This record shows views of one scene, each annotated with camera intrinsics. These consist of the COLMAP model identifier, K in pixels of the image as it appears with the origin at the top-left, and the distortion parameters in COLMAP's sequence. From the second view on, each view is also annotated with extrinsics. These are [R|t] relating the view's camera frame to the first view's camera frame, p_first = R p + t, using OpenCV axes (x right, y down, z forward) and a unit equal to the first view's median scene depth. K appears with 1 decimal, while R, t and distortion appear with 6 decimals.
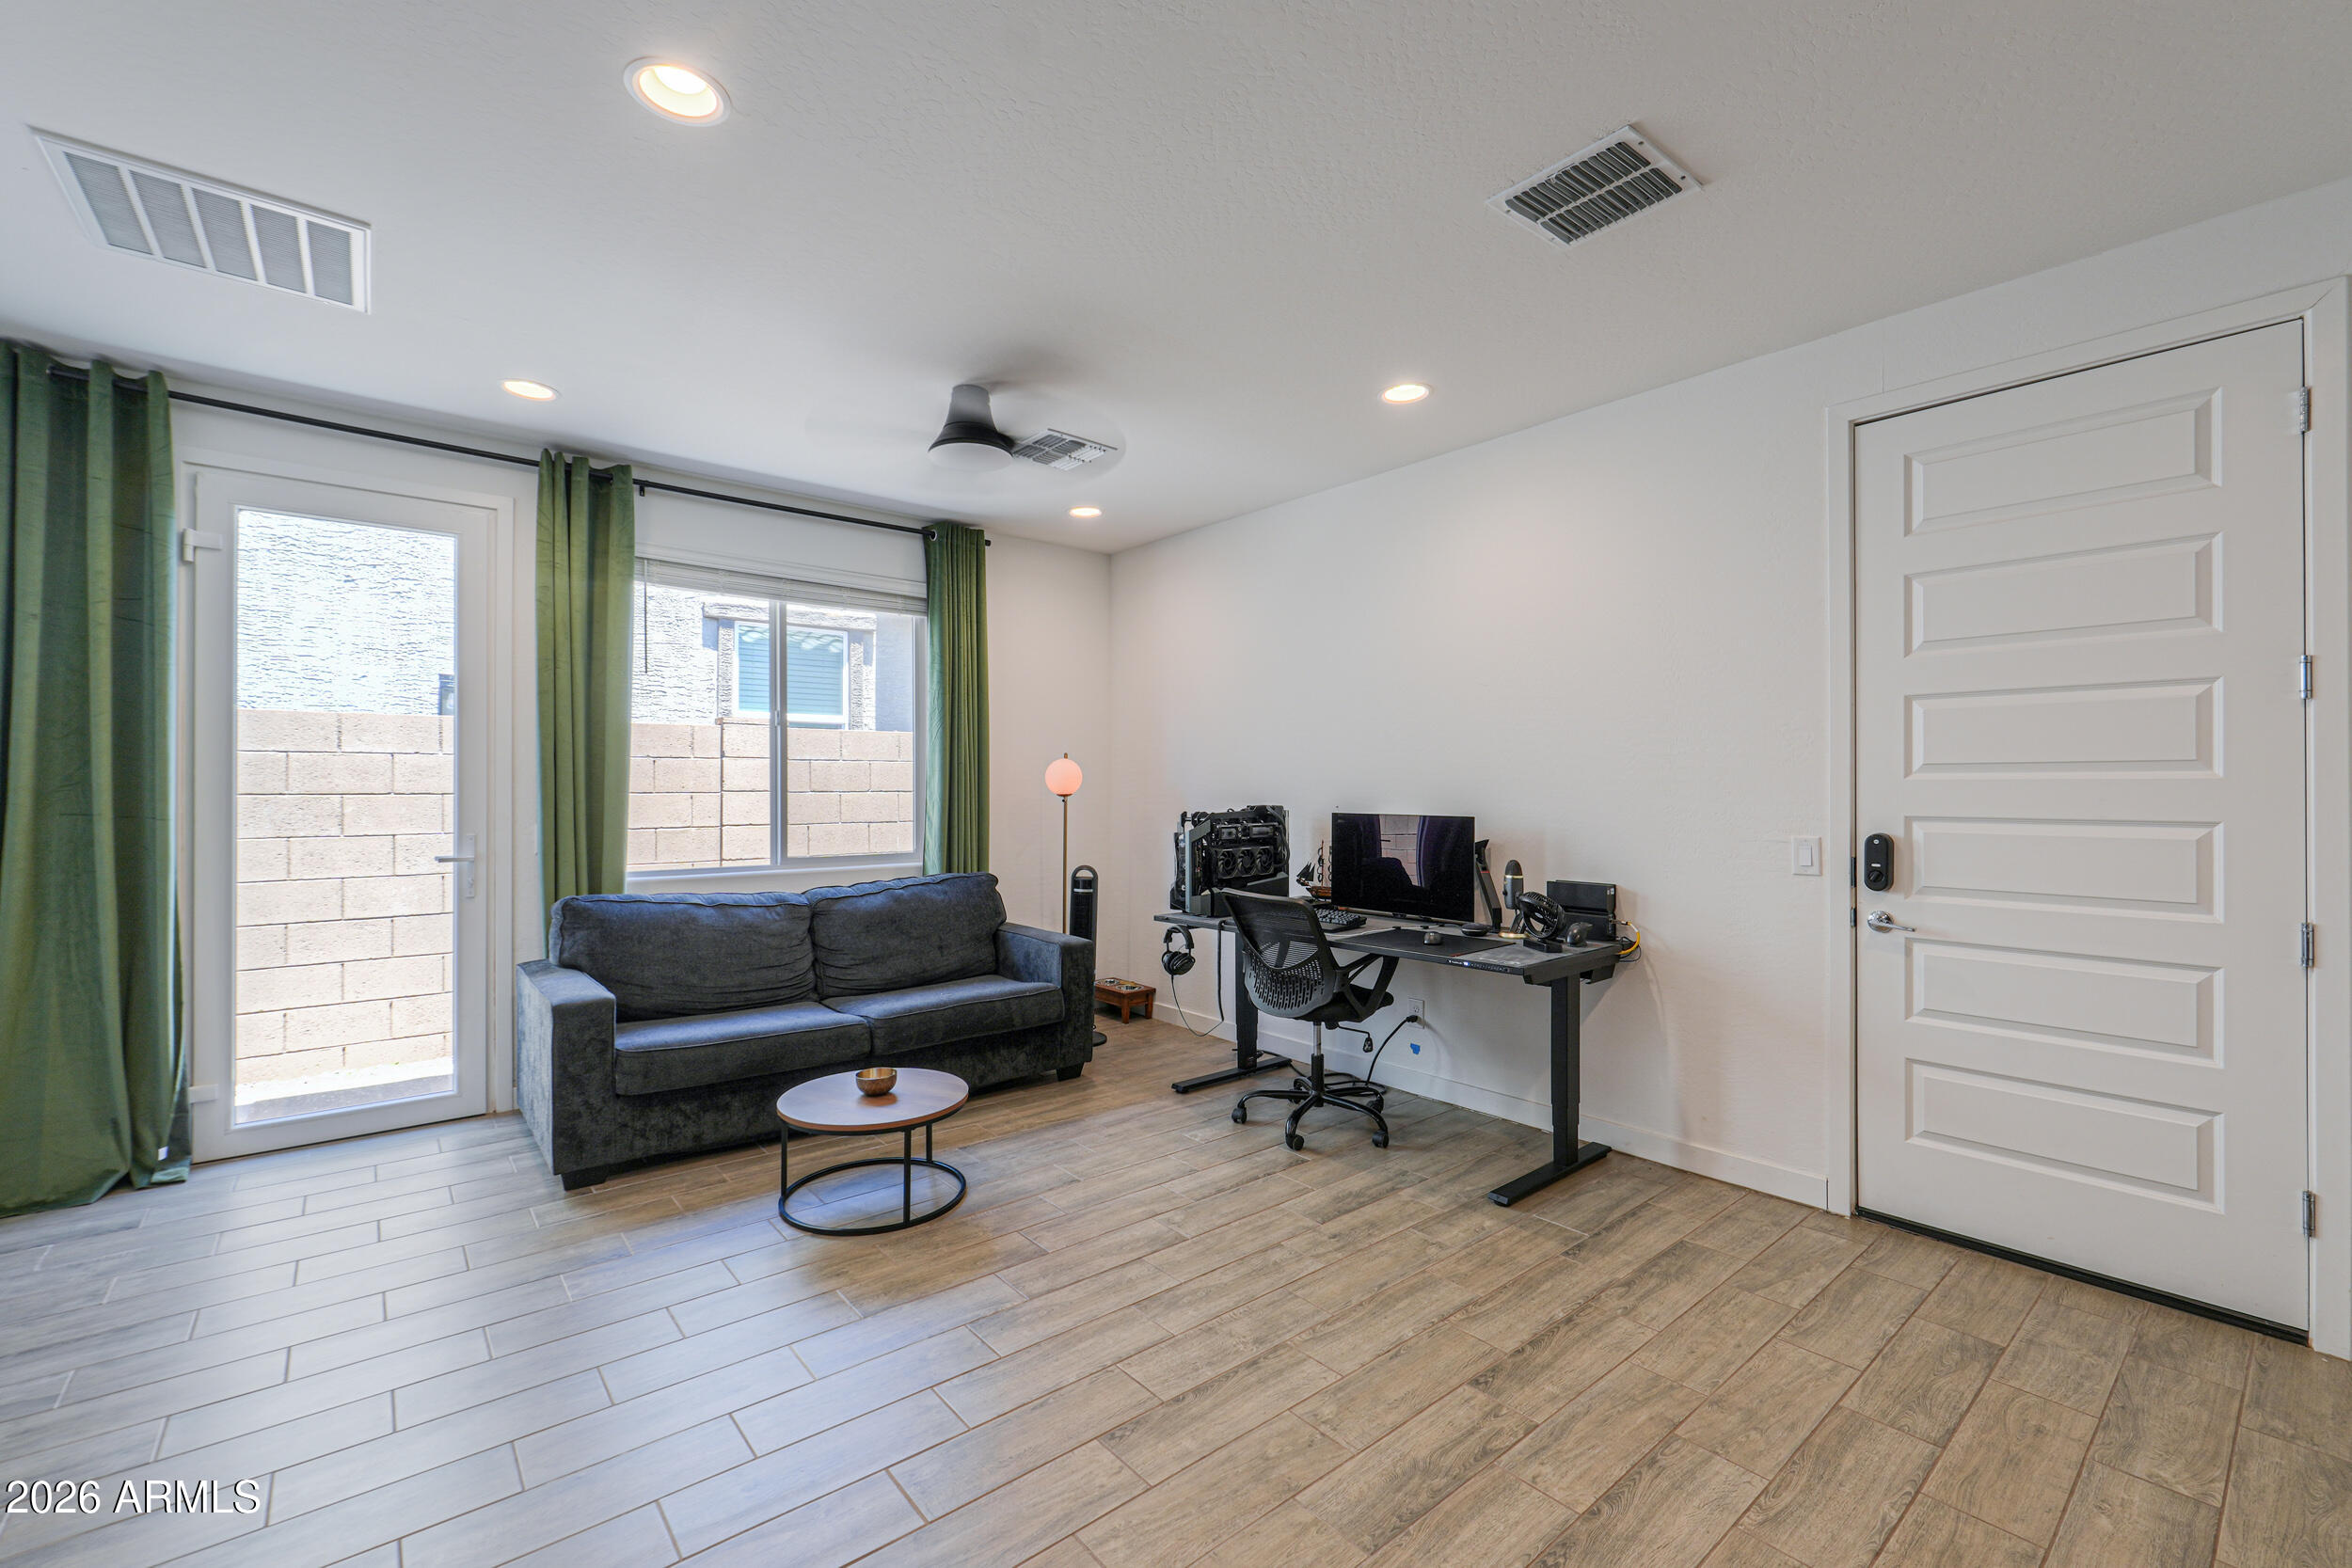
lens RADIAL K [[994.1, 0, 1116.5], [0, 994.1, 784.1], [0, 0, 1]] dist [-0.000797, -0.000571]
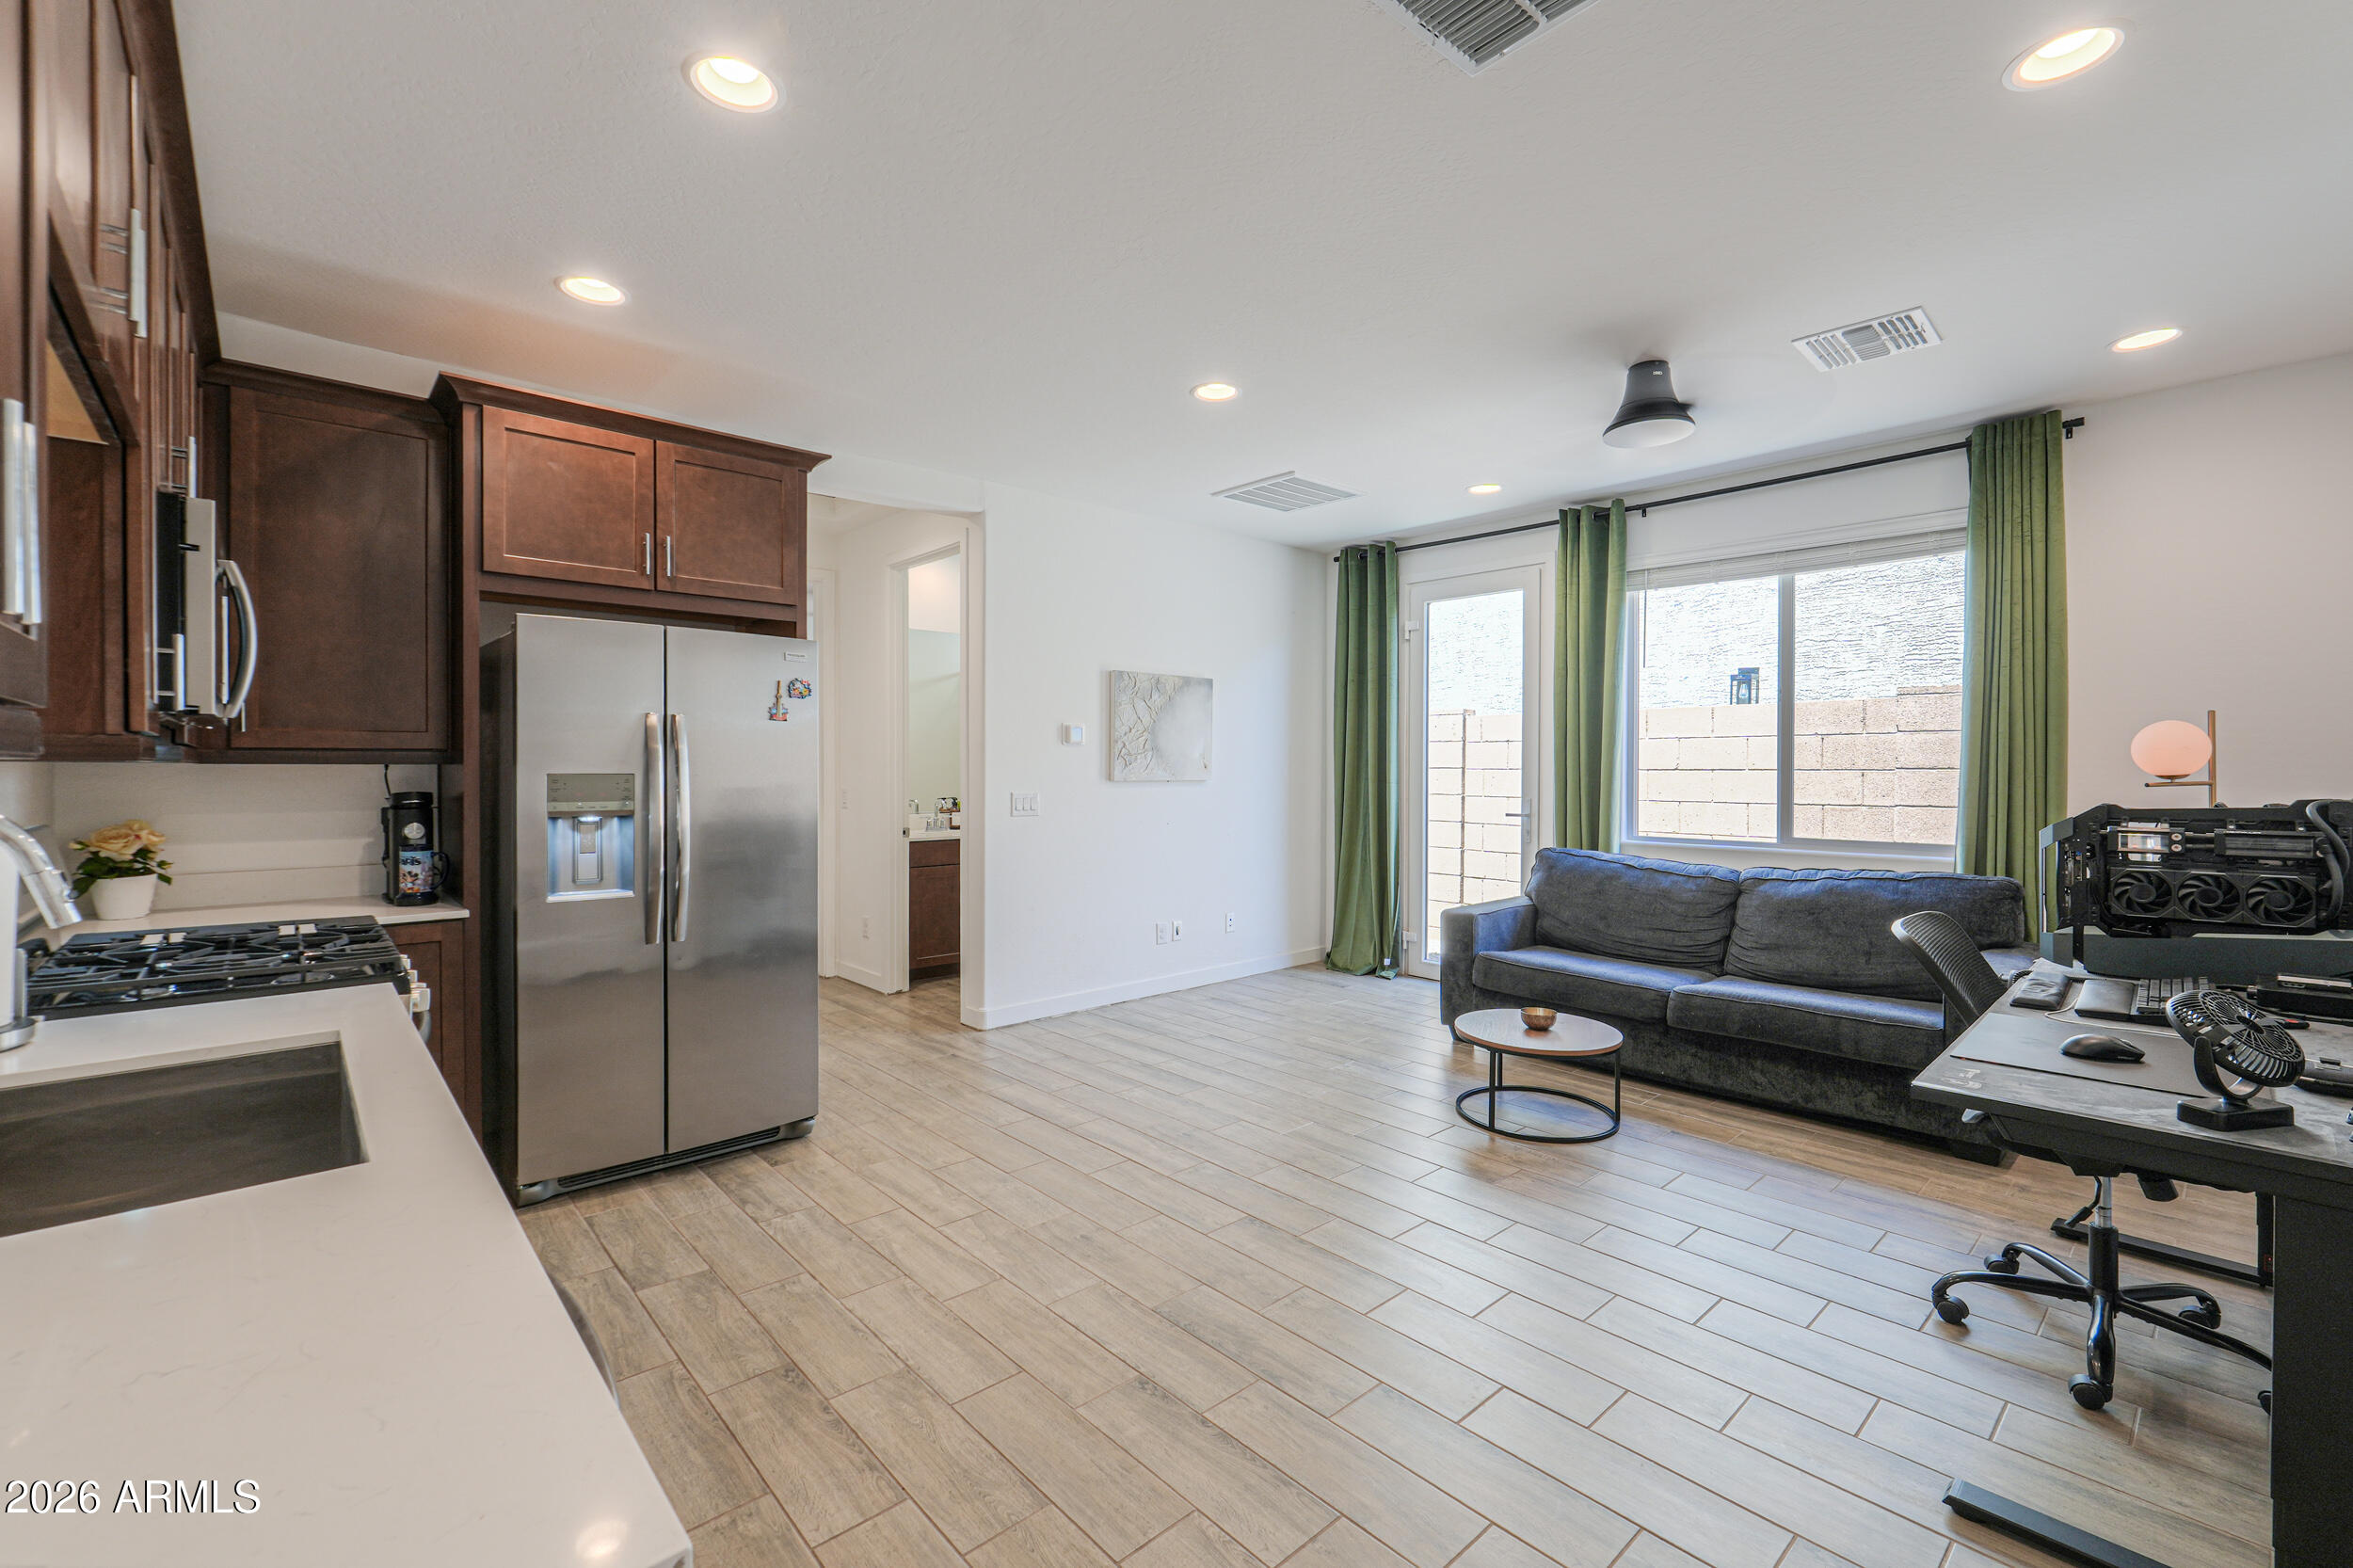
lens RADIAL K [[994.6, 0, 1190.9], [0, 994.6, 773.2], [0, 0, 1]] dist [-0.000797, -0.000571]
pose [[0.075606, 0.008252, -0.997104, 0.949987], [0.004372, 0.999953, 0.008607, 0.000420], [0.997128, -0.005010, 0.075567, 0.544737]]
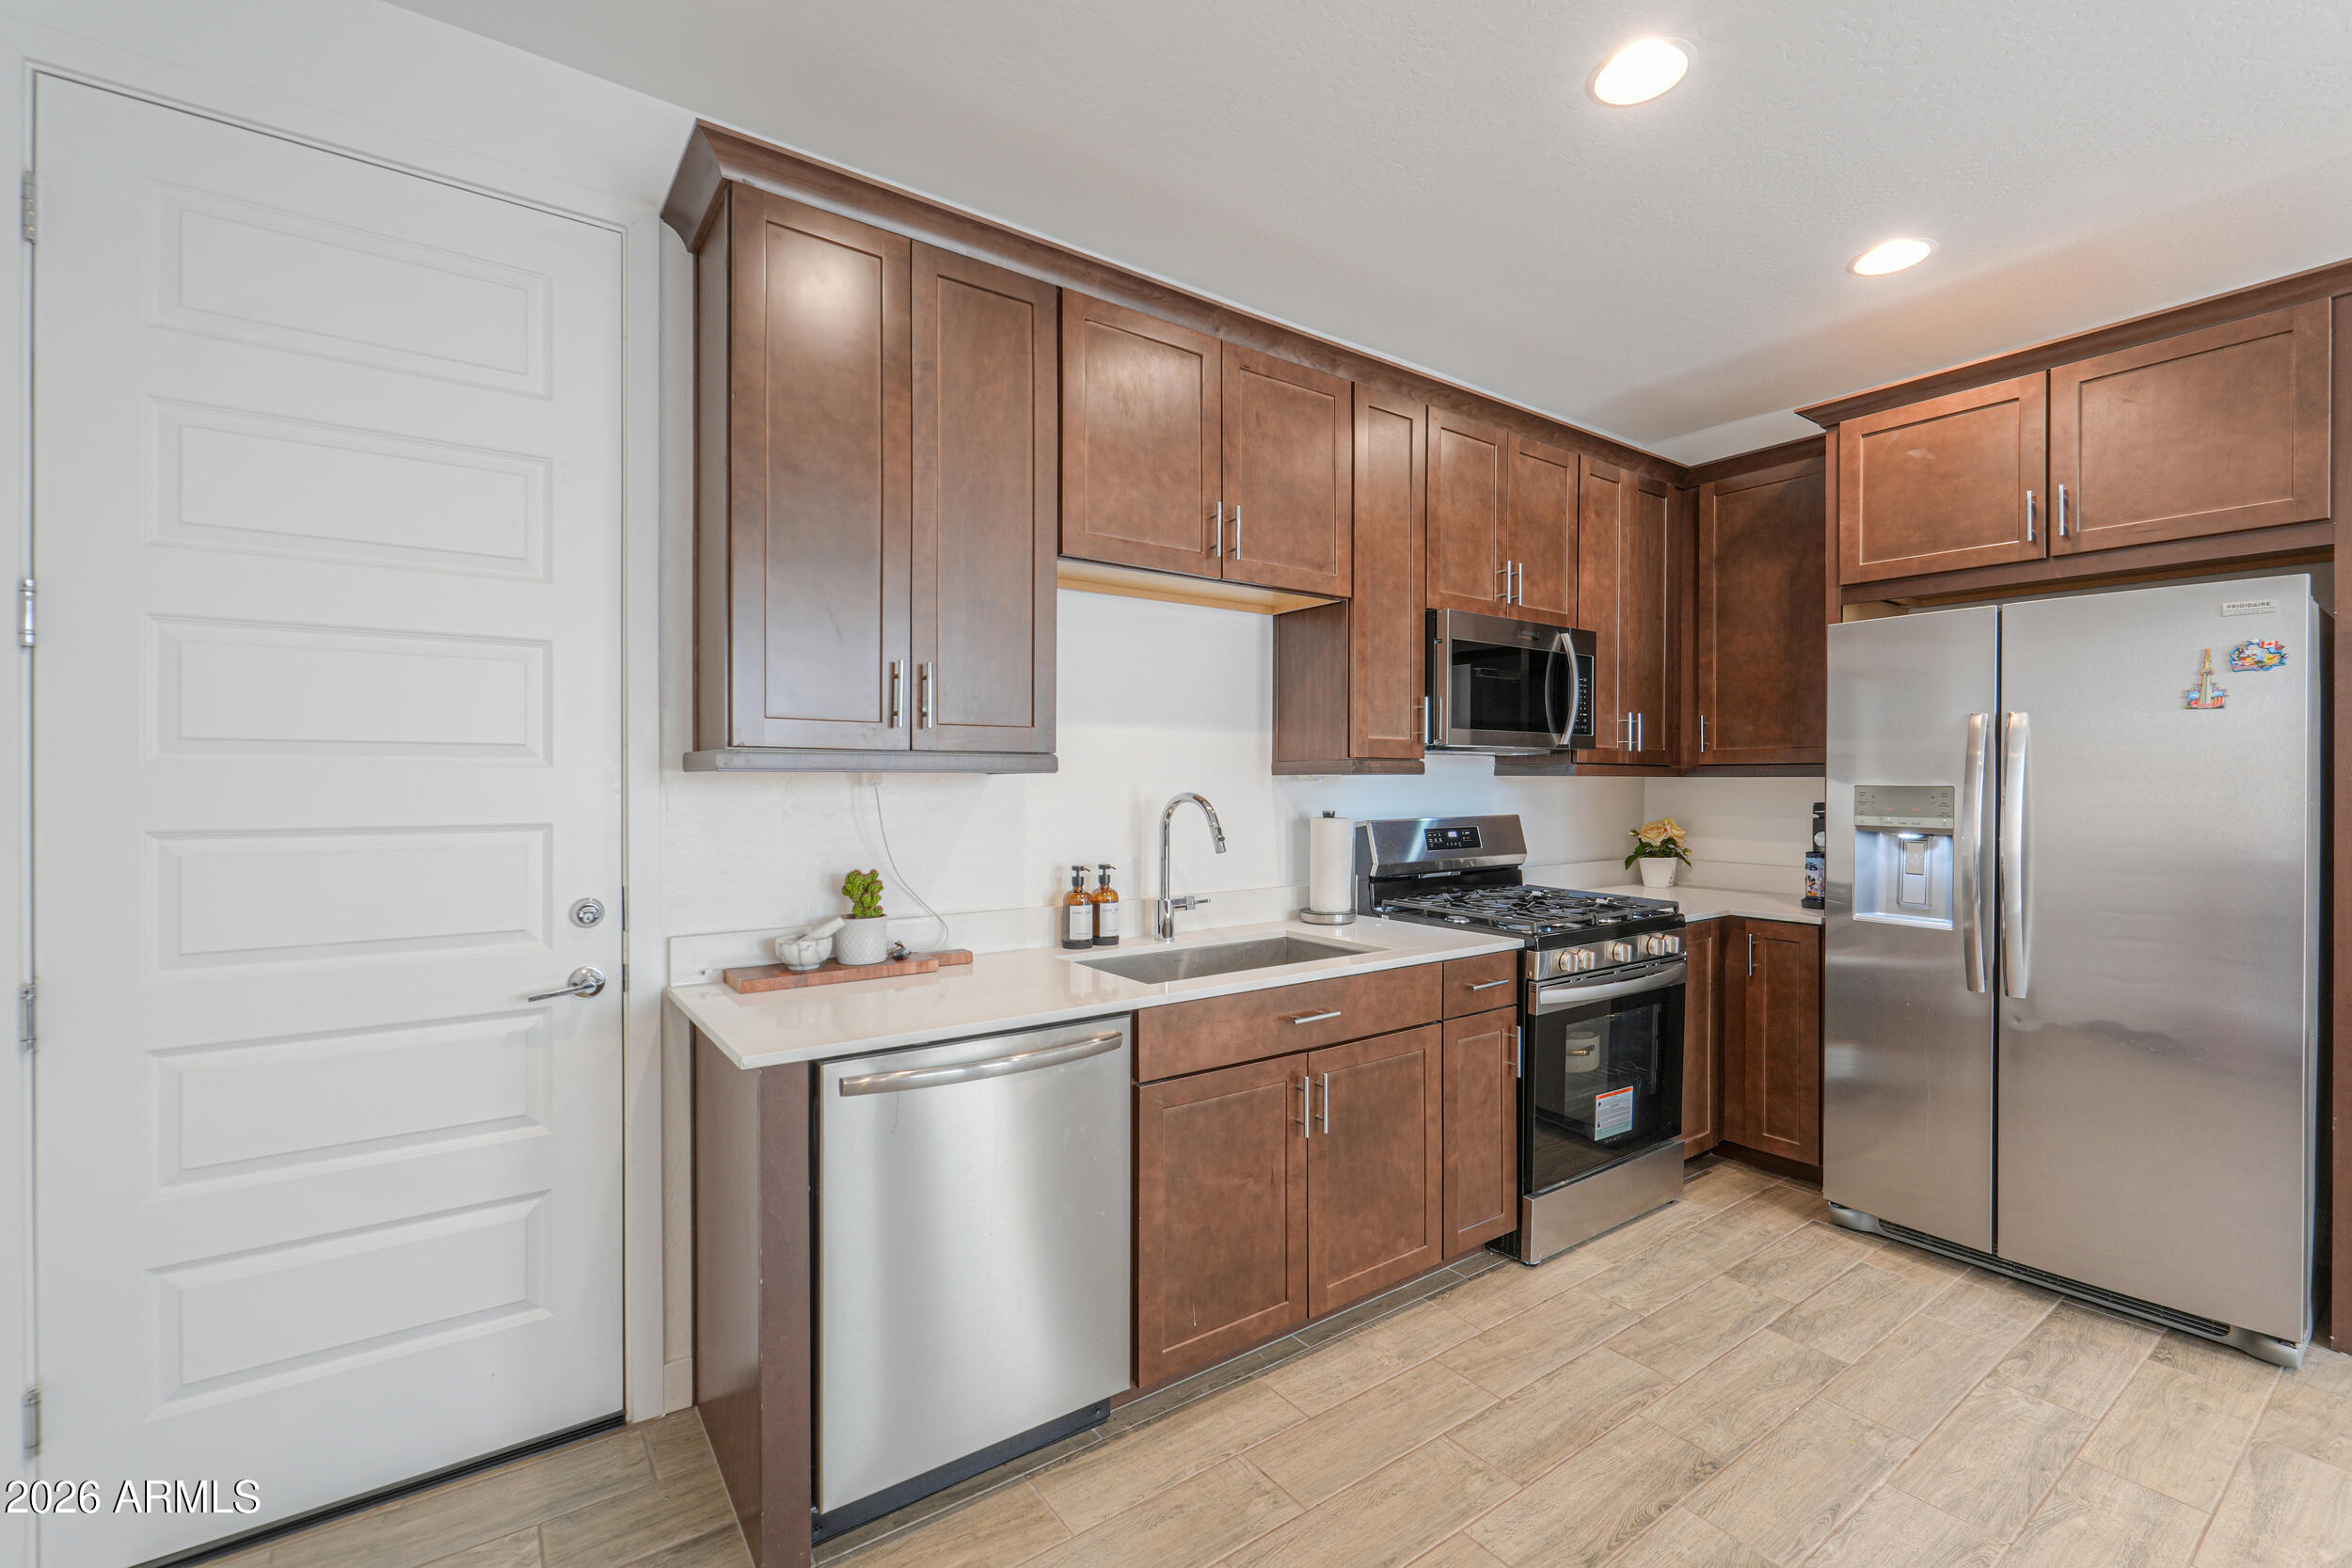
lens RADIAL K [[994.1, 0, 1156.5], [0, 994.1, 773.8], [0, 0, 1]] dist [-0.000797, -0.000571]
pose [[-0.998626, 0.000490, 0.052395, 0.531603], [-0.000119, 0.999932, -0.011623, 0.006701], [-0.052397, -0.011613, -0.998559, 0.966509]]
